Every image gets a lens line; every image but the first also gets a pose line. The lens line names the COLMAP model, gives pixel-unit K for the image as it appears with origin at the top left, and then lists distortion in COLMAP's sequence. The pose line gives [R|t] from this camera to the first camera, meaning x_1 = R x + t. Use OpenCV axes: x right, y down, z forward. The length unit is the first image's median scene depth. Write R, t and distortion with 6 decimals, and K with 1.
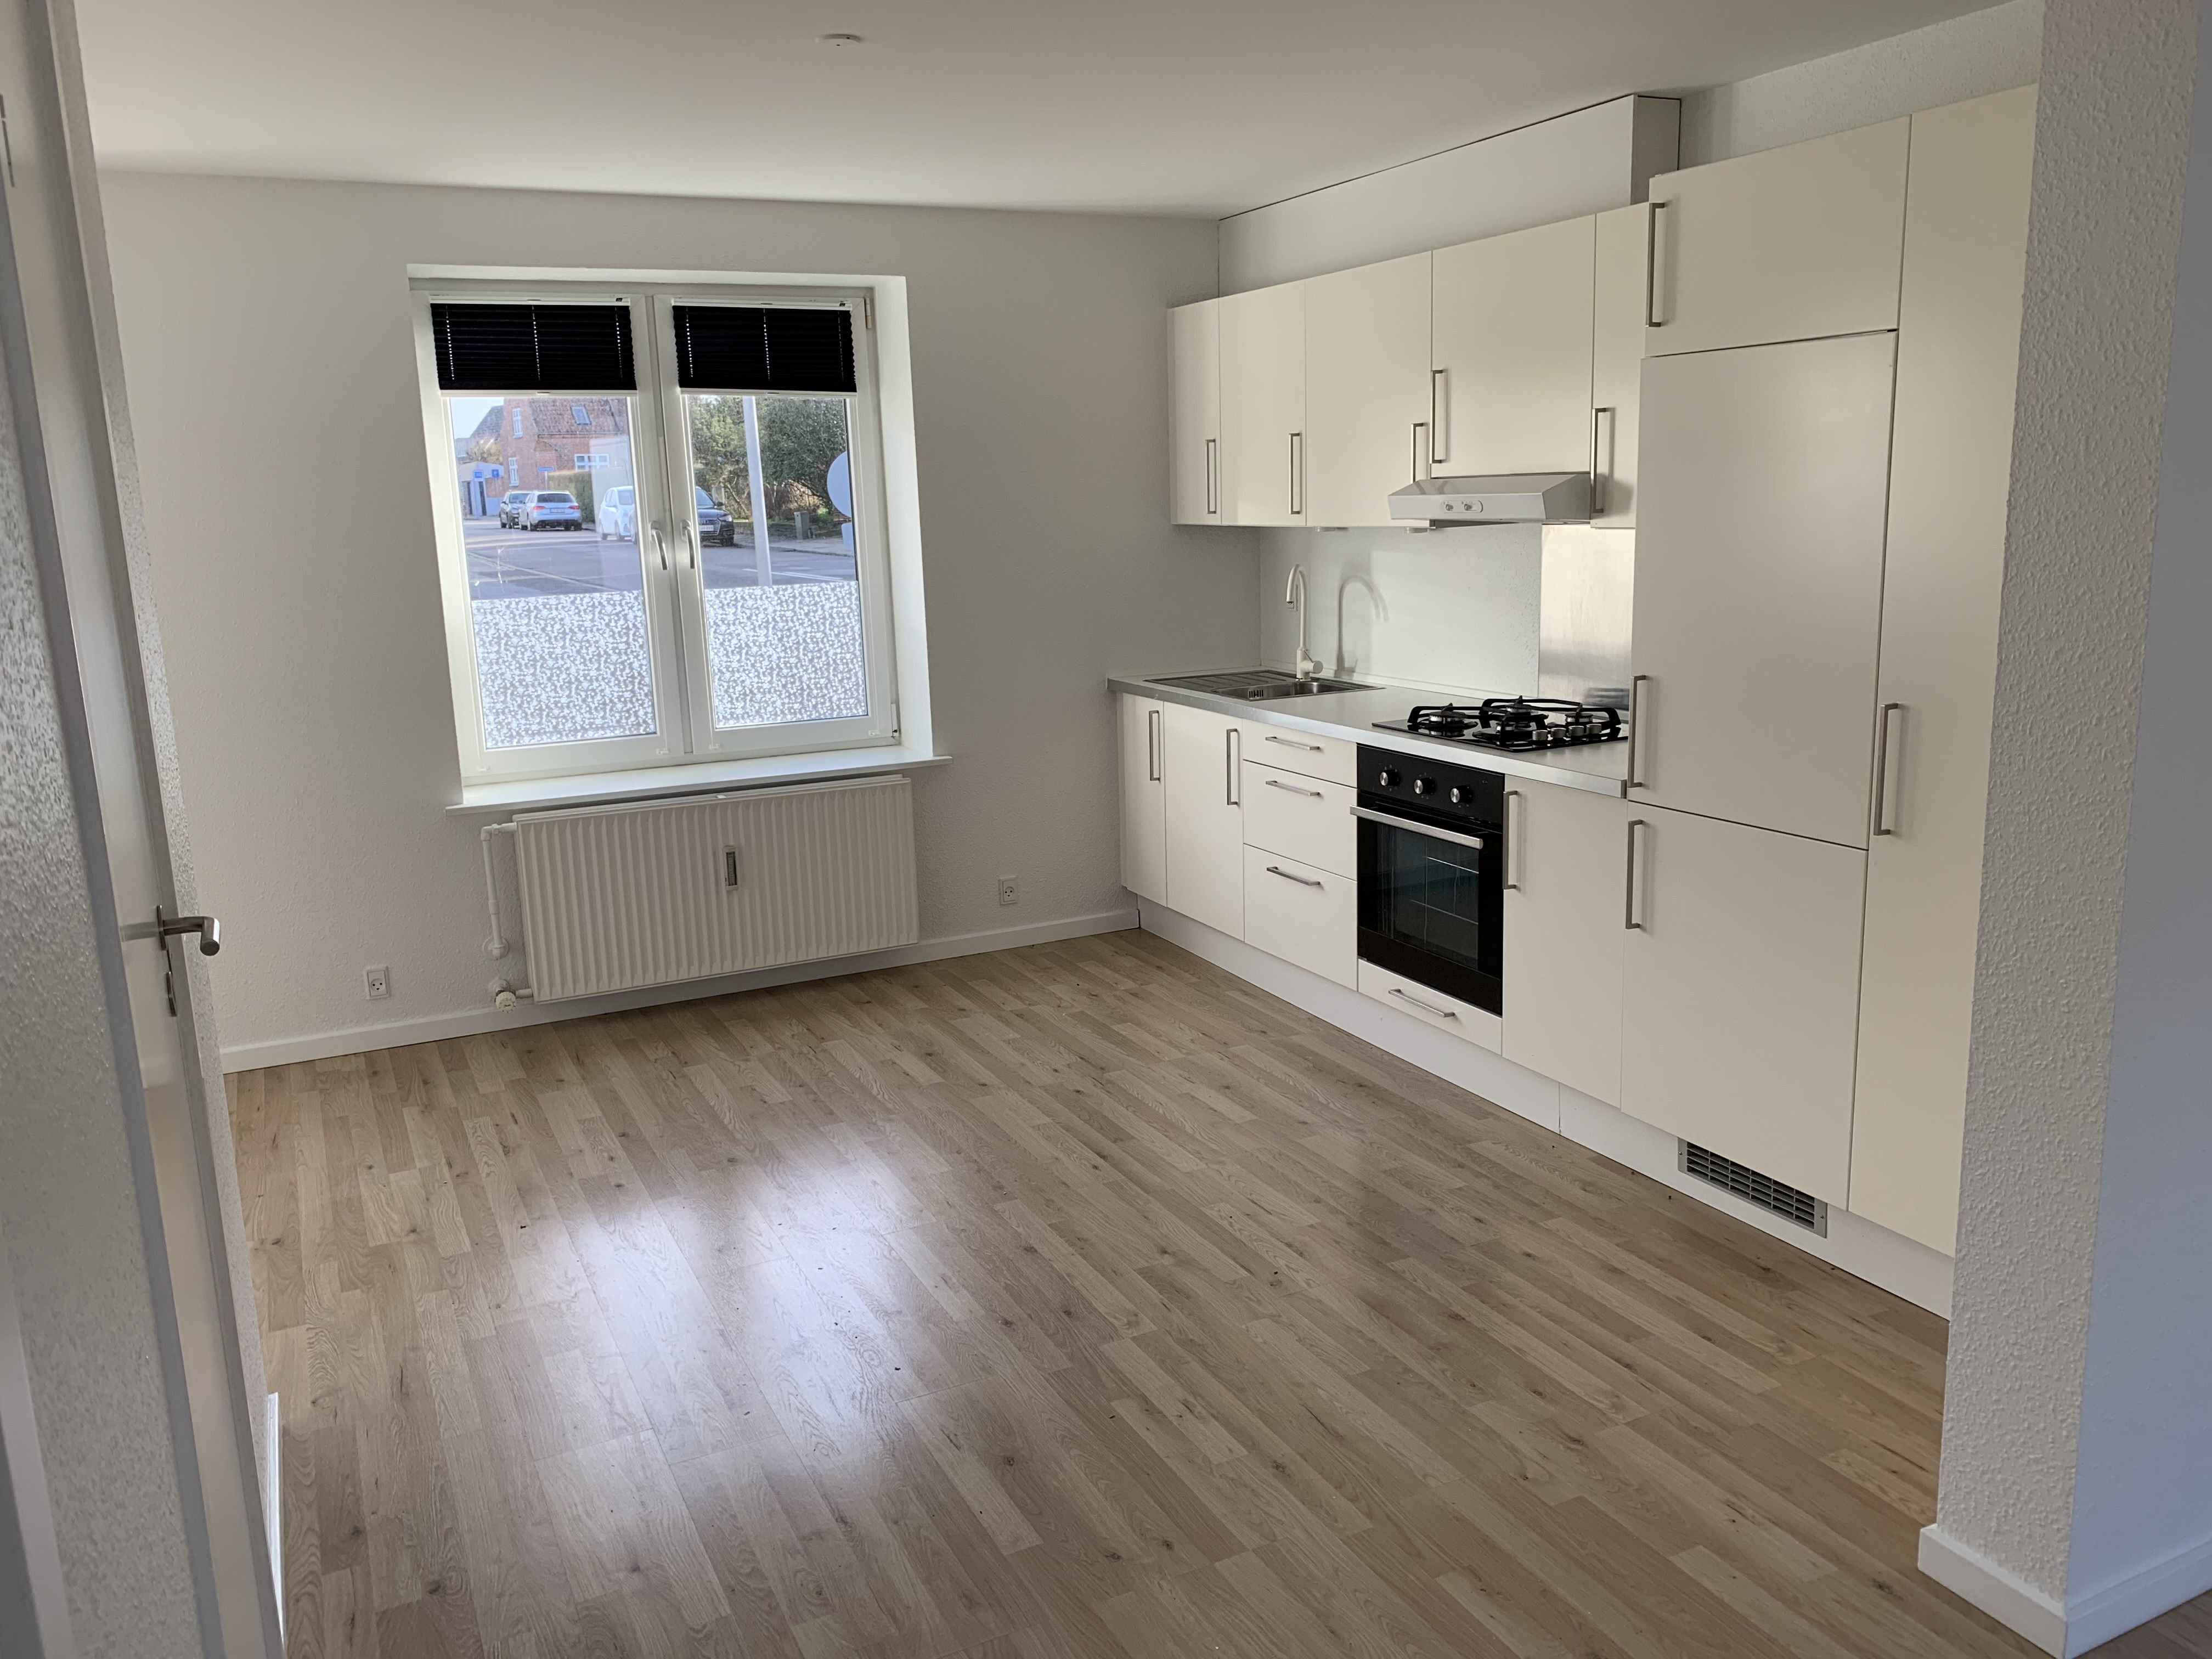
lens RADIAL K [[1681.6, 0, 1104.2], [0, 1681.6, 824.9], [0, 0, 1]] dist [0.001712, -0.000268]
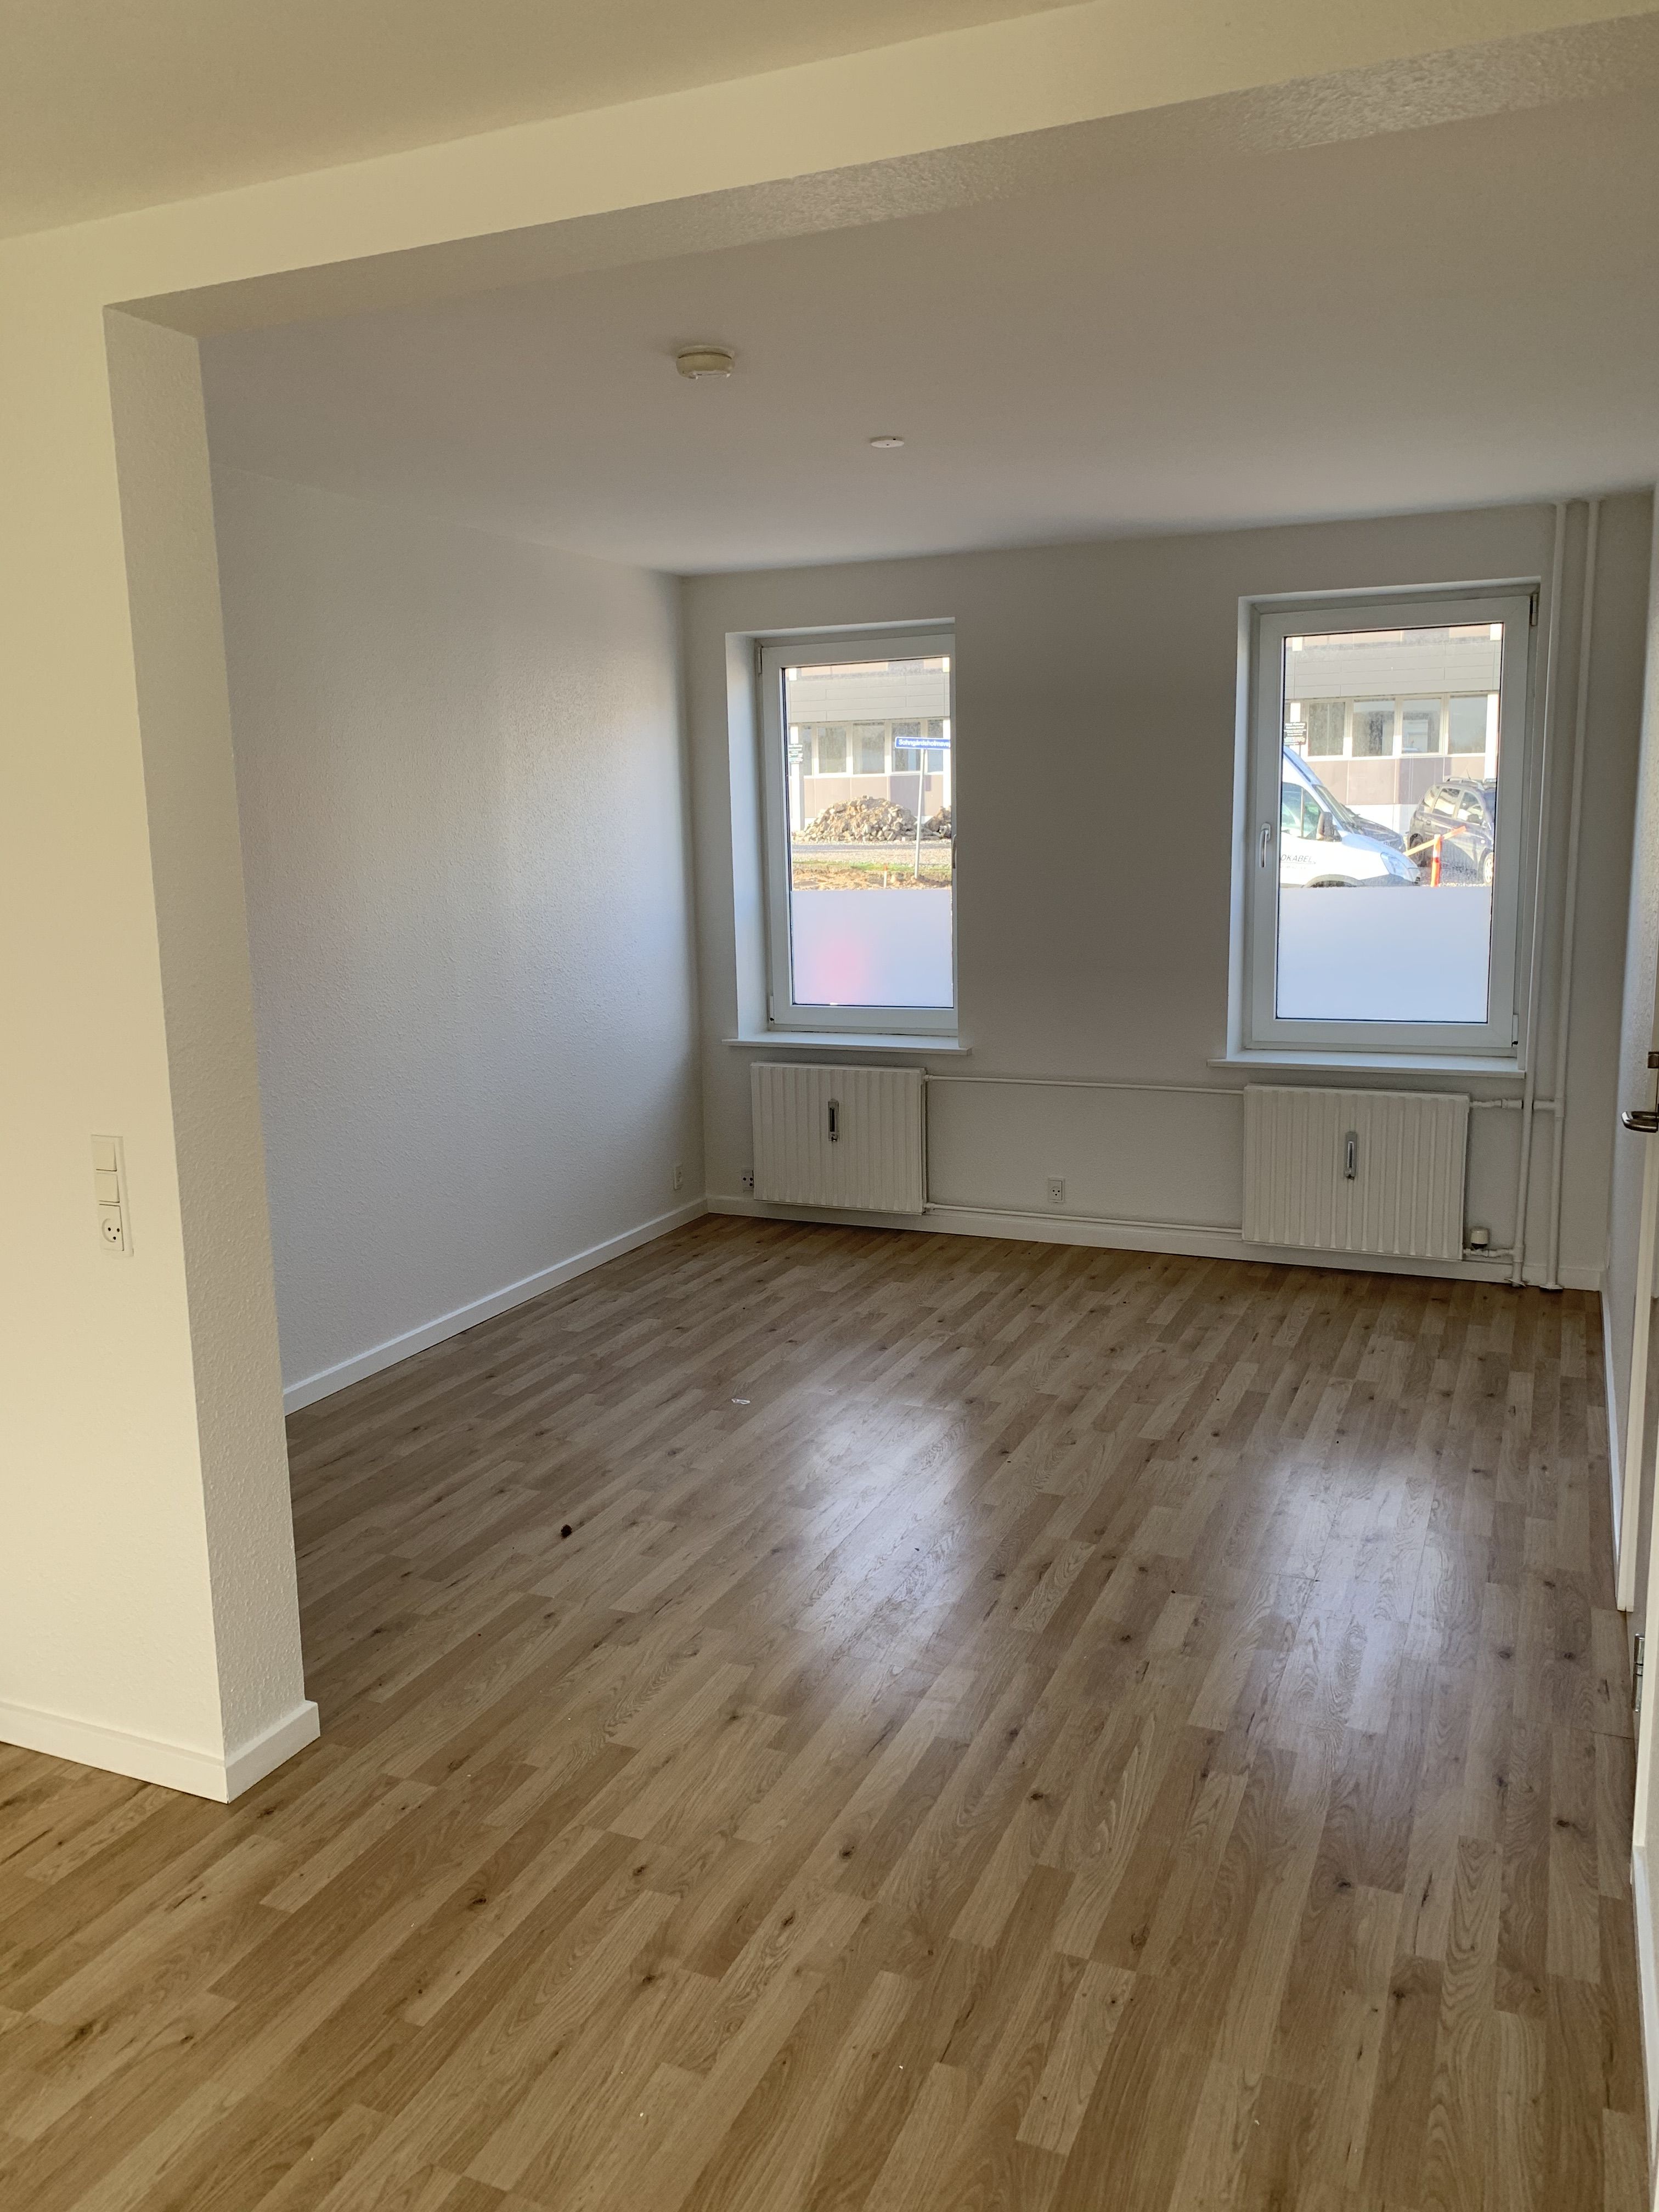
lens RADIAL K [[1681.6, 0, 828.8], [0, 1681.6, 1107.1], [0, 0, 1]] dist [0.001712, -0.000268]
pose [[-0.646943, -0.084800, 0.757808, -0.337329], [0.192857, 0.943292, 0.270198, -0.130556], [-0.737747, 0.320951, -0.593902, 0.682016]]
